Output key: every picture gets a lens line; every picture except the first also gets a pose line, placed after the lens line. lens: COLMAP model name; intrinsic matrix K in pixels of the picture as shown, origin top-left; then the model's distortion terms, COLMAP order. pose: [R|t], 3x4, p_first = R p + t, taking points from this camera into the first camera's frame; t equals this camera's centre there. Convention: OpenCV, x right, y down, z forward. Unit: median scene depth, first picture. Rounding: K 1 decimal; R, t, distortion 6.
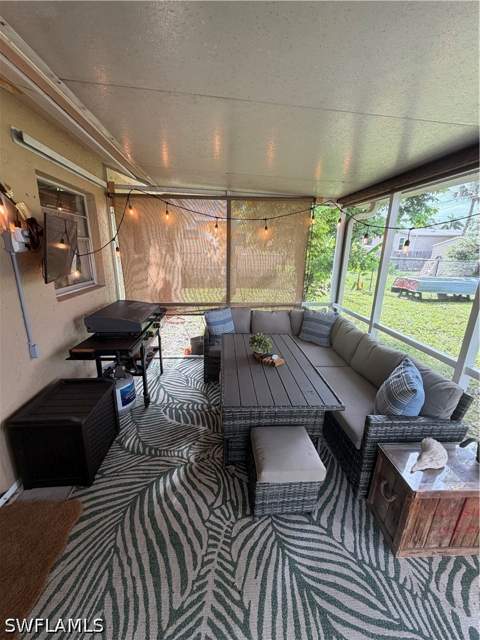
lens RADIAL K [[256.3, 0, 242.5], [0, 256.3, 318.5], [0, 0, 1]] dist [-0.000715, 0.000971]
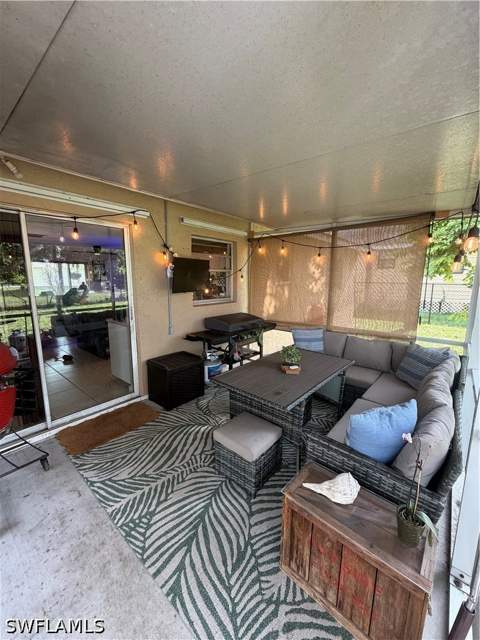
lens RADIAL K [[256.3, 0, 240.6], [0, 256.3, 319.9], [0, 0, 1]] dist [-0.000715, 0.000971]
pose [[0.701430, 0.096638, -0.706157, 1.038511], [-0.177921, 0.983140, -0.042187, 0.054359], [0.690174, 0.155231, 0.706798, 0.042421]]
